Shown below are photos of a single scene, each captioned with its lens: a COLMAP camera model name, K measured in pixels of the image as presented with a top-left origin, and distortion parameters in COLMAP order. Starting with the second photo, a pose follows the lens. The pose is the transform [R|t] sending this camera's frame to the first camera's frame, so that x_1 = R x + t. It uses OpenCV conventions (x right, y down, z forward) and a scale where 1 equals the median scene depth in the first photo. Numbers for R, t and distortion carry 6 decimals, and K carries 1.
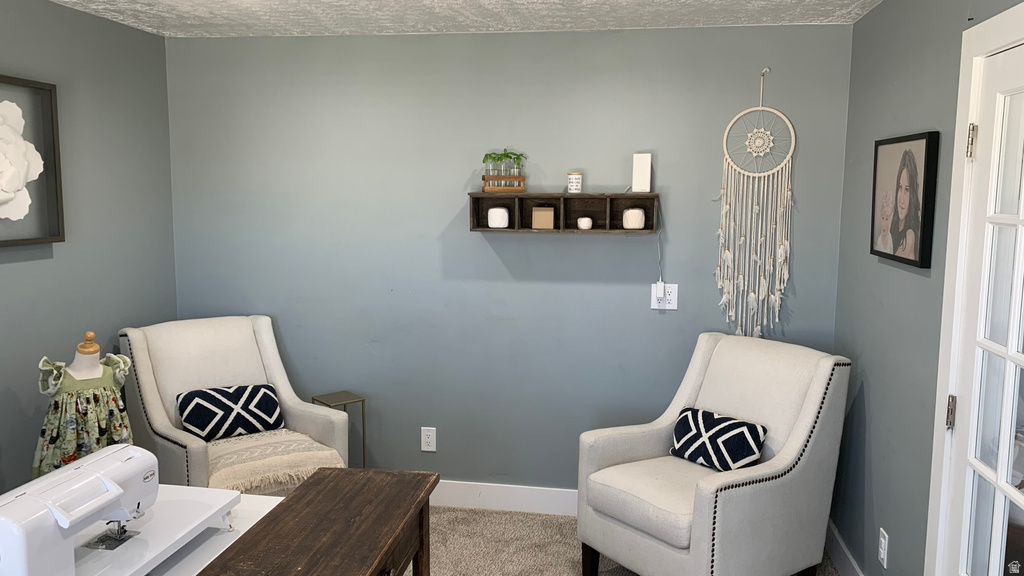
lens RADIAL K [[770.4, 0, 512.0], [0, 770.4, 288.0], [0, 0, 1]] dist [0.006566, 0.000410]
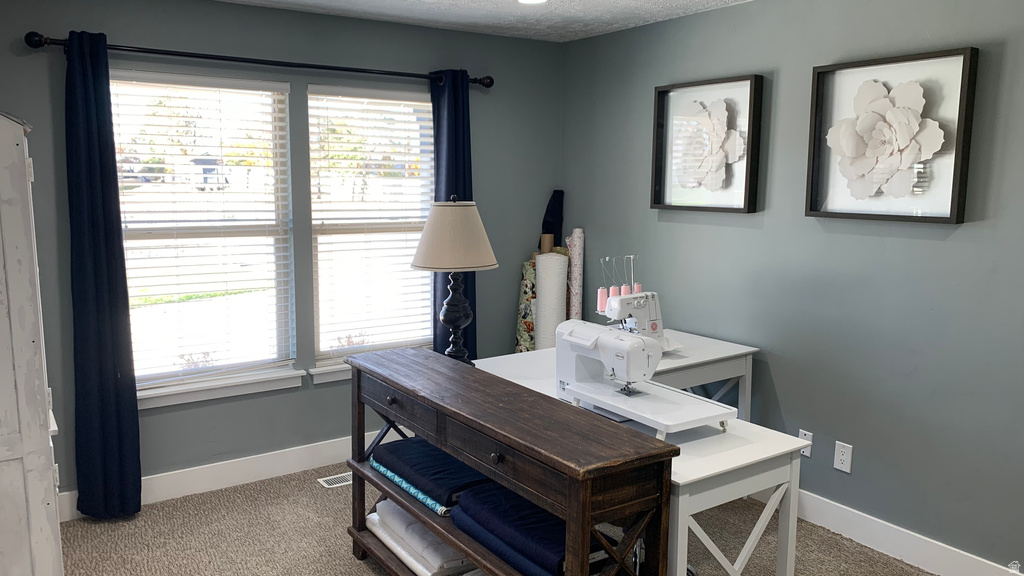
lens RADIAL K [[768.2, 0, 487.2], [0, 768.2, 287.9], [0, 0, 1]] dist [-0.005419, -0.002958]
pose [[-0.745897, 0.081643, -0.661038, 0.595283], [-0.092377, 0.970187, 0.224061, -0.162397], [0.659624, 0.228191, -0.716118, 1.644474]]
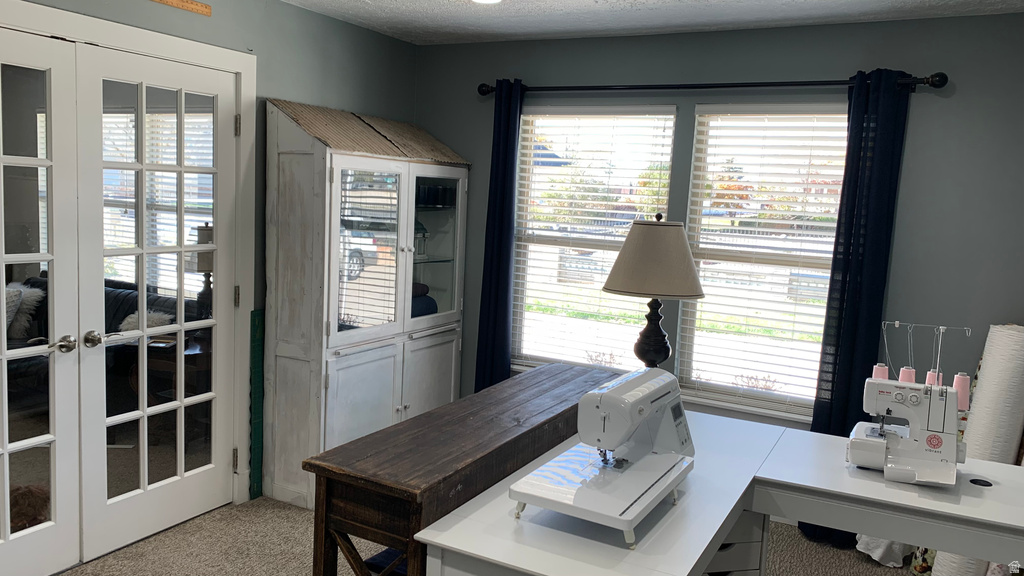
lens RADIAL K [[770.4, 0, 512.0], [0, 770.4, 288.0], [0, 0, 1]] dist [0.006566, 0.000410]
pose [[-0.936977, -0.094844, 0.336273, -0.663961], [-0.014329, 0.972073, 0.234242, -0.185068], [-0.349098, 0.214661, -0.912168, 1.846301]]
